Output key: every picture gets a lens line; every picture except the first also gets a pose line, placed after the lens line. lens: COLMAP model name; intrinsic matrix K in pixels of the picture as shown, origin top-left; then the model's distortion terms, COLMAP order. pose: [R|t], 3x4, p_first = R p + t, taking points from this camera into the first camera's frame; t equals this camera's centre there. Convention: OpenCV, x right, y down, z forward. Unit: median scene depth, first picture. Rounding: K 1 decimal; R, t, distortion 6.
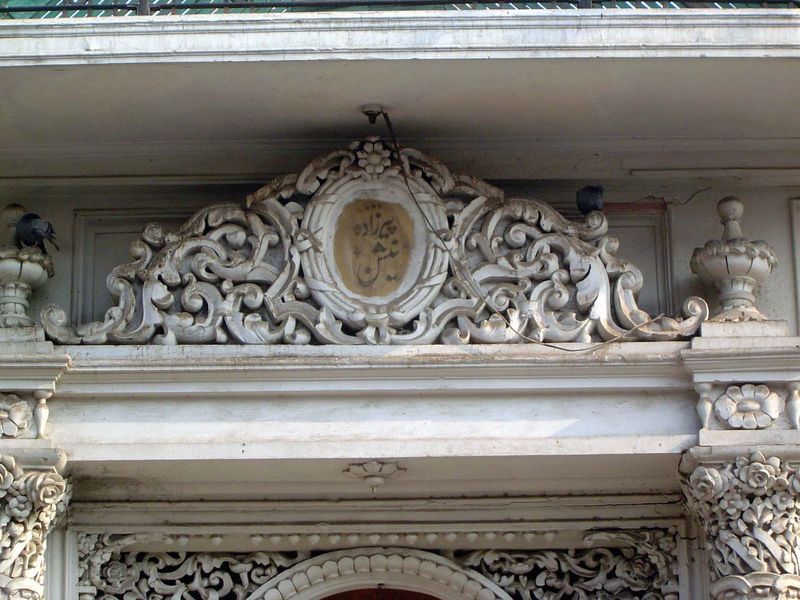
lens RADIAL K [[2709.2, 0, 399.7], [0, 2709.2, 299.2], [0, 0, 1]] dist [-0.318653, 0.000000]
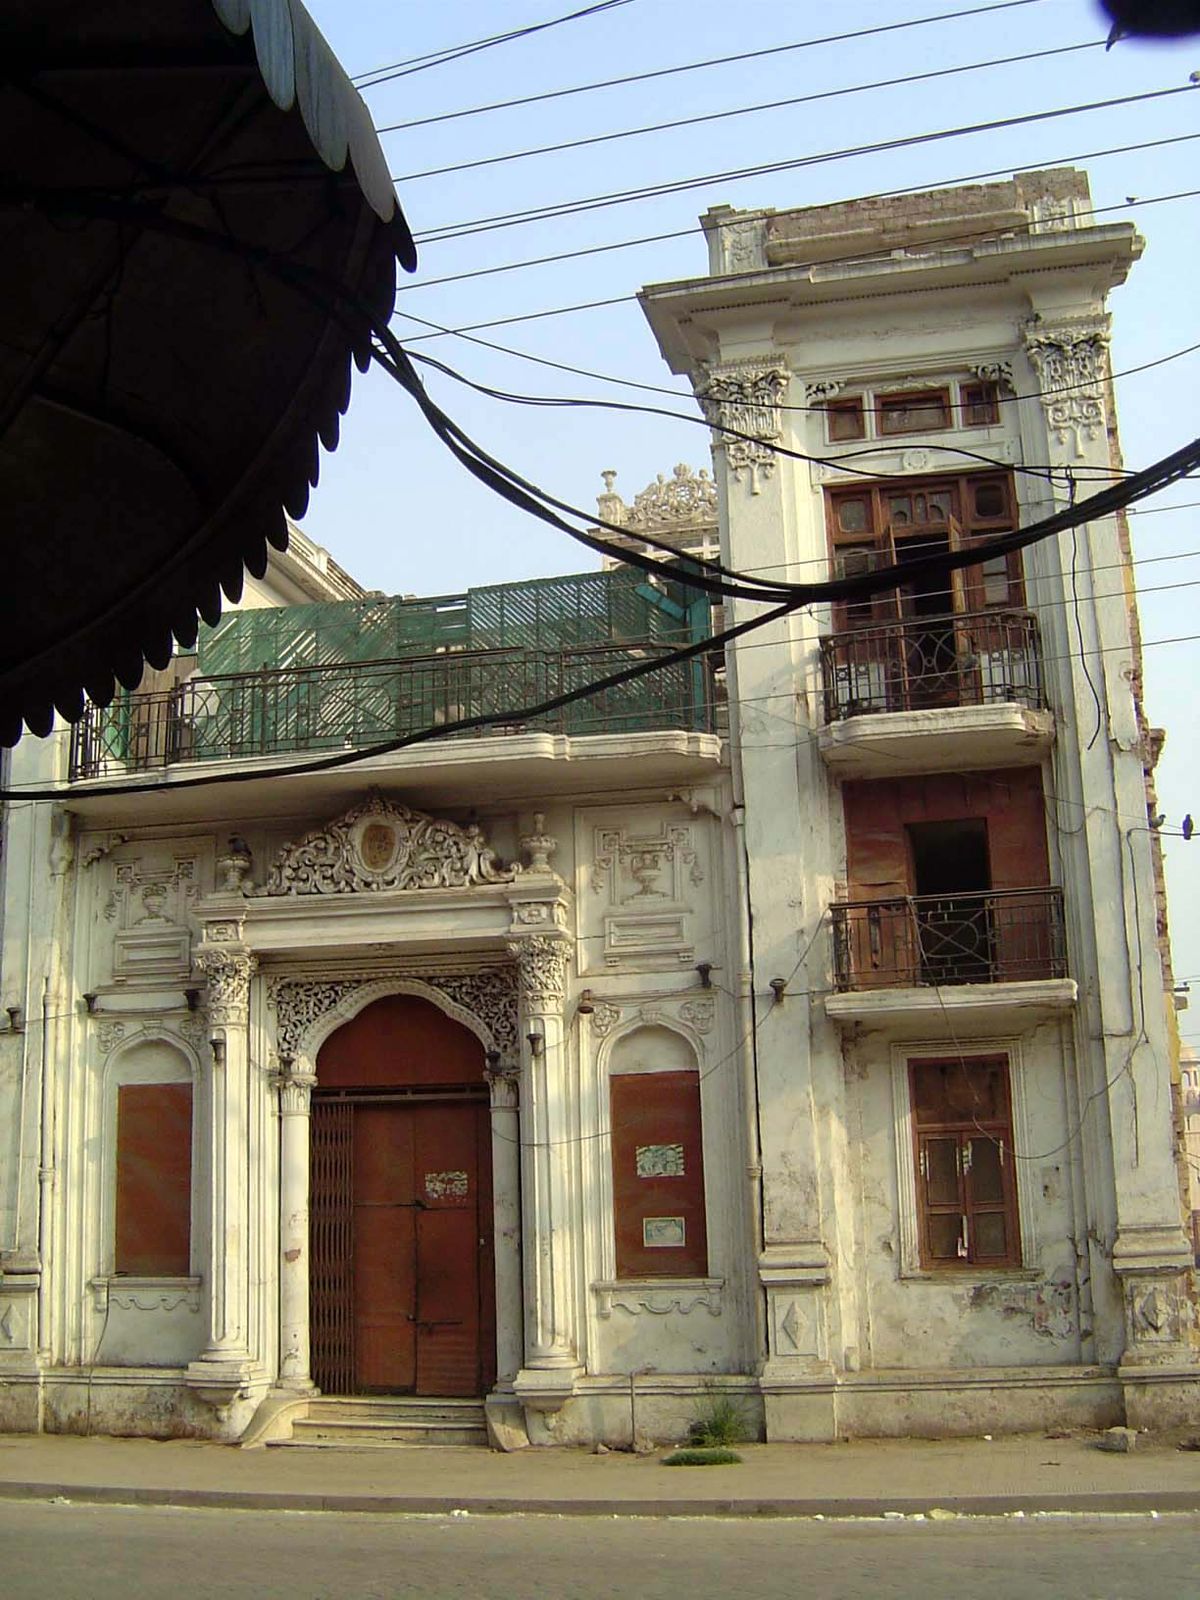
lens RADIAL K [[1844.5, 0, 600.0], [0, 1844.5, 803.2], [0, 0, 1]] dist [-0.001127, 0.000000]
pose [[0.967864, -0.056306, -0.245091, 0.549967], [0.079693, 0.993053, 0.086568, -0.173881], [0.238515, -0.103318, 0.965627, -0.435543]]
